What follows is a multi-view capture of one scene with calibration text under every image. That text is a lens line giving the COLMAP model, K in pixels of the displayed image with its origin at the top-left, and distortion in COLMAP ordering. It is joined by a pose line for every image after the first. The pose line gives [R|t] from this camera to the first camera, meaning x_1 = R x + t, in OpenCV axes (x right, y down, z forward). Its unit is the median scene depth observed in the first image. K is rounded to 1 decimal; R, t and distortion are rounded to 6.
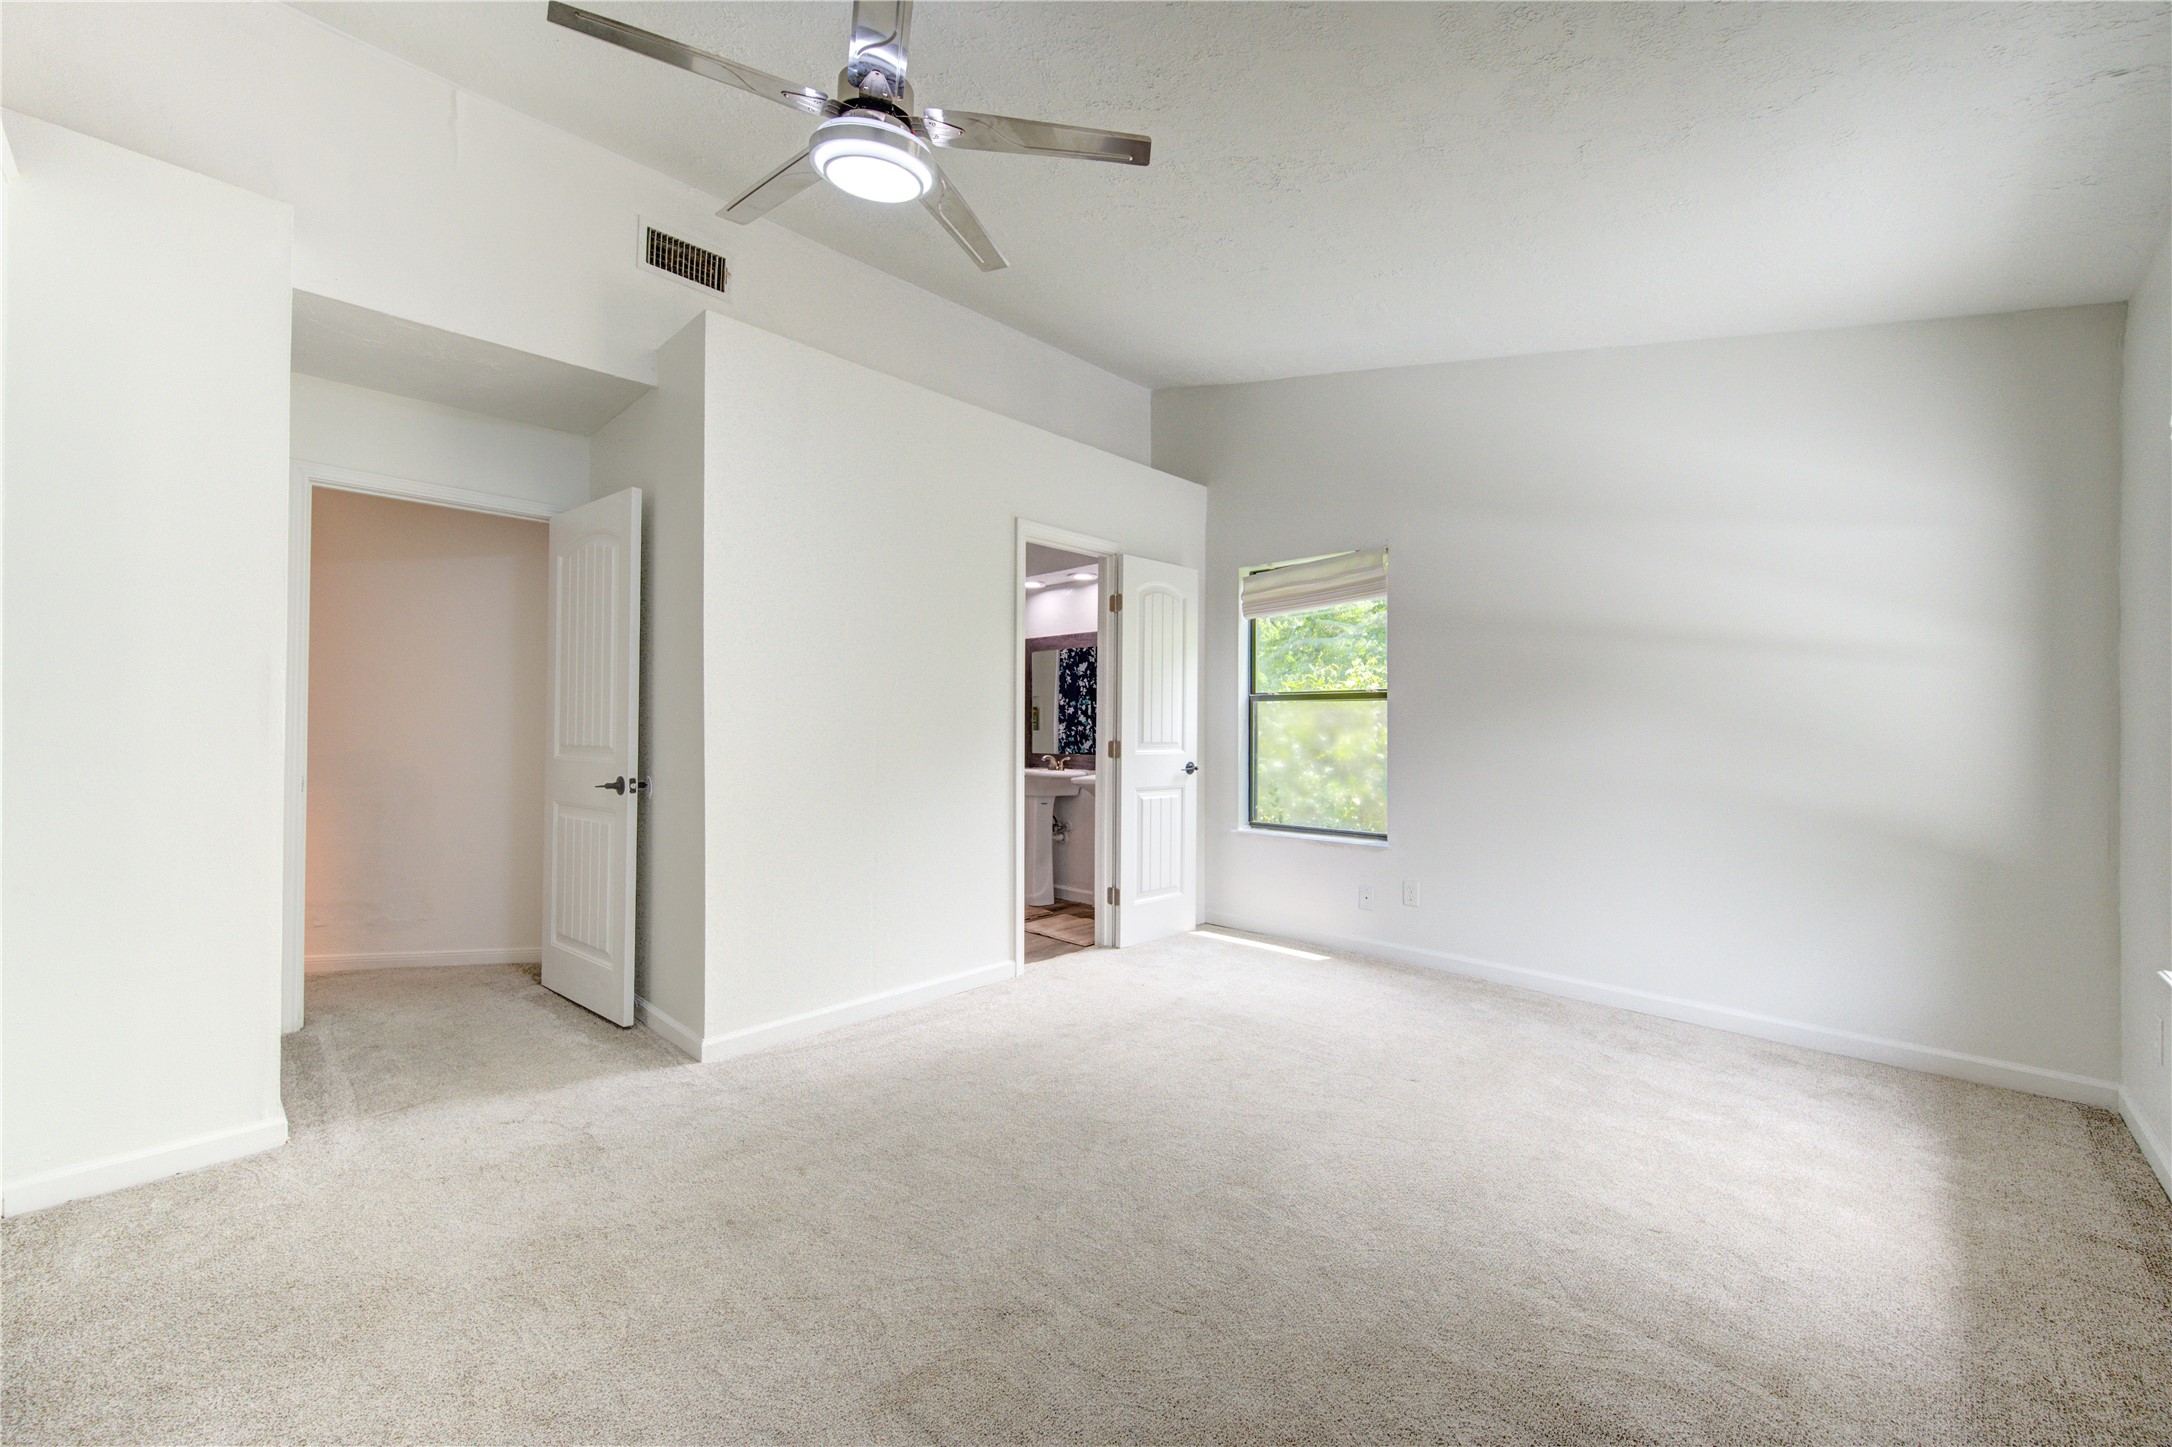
lens RADIAL K [[854.3, 0, 1078.0], [0, 854.3, 724.5], [0, 0, 1]] dist [-0.001503, 0.000282]
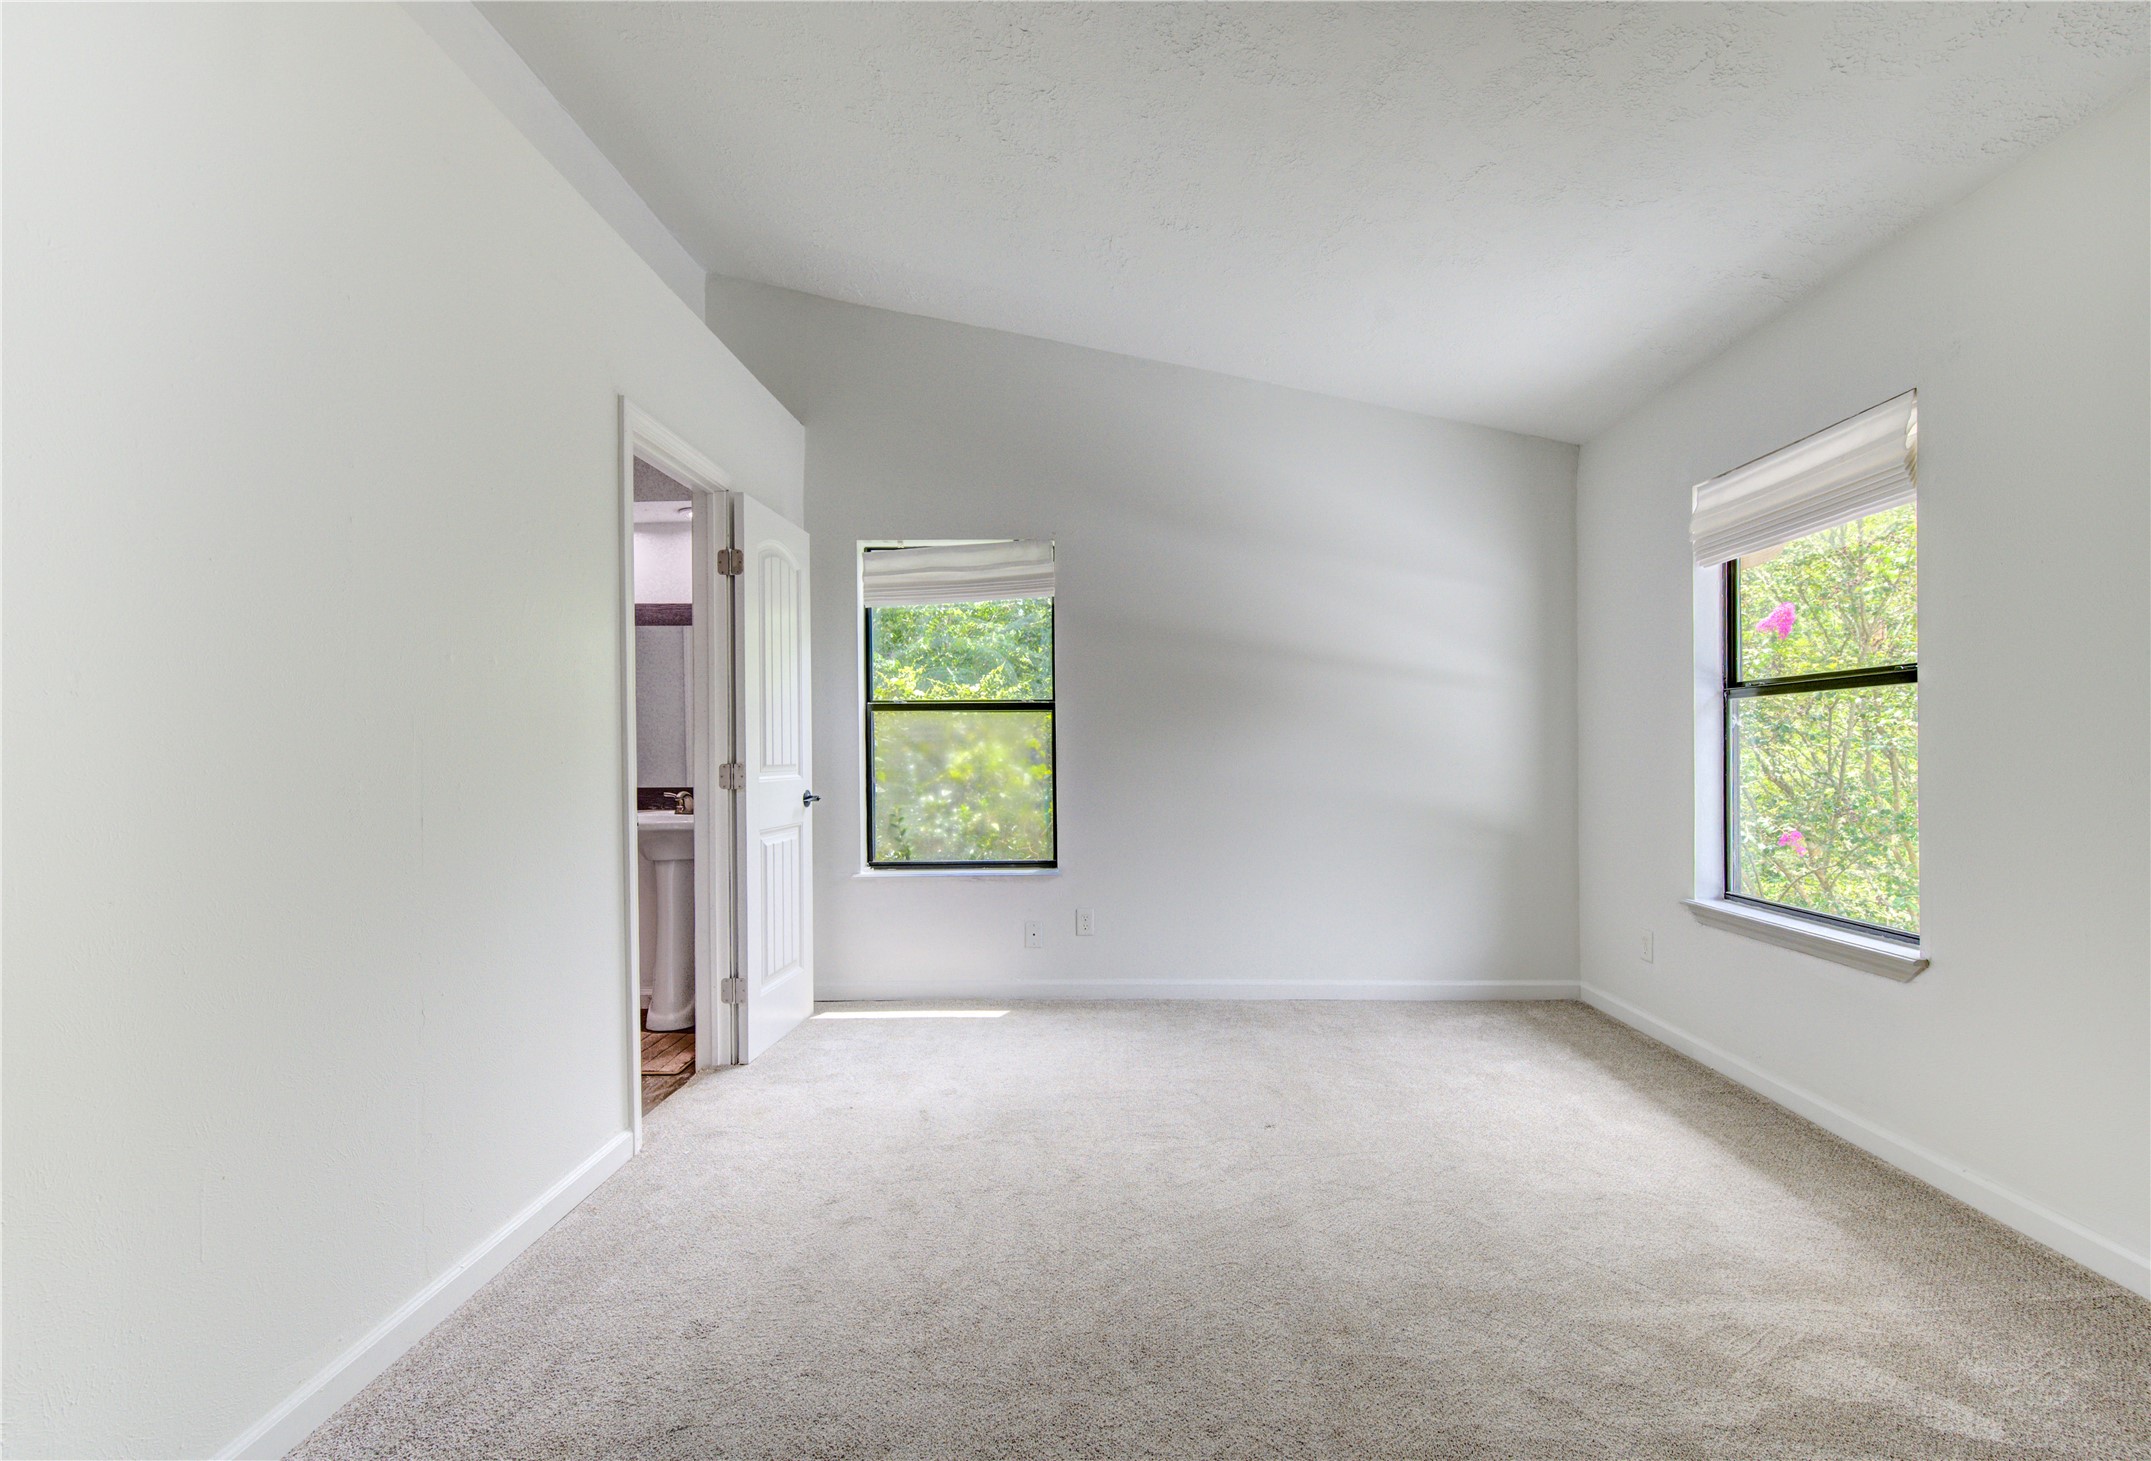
lens RADIAL K [[893.7, 0, 1079.0], [0, 893.7, 746.9], [0, 0, 1]] dist [0.004935, 0.000001]
pose [[0.709907, -0.009503, 0.704231, -0.276146], [0.006680, 0.999955, 0.006760, 0.002574], [-0.704263, -0.000095, 0.709939, 0.305584]]
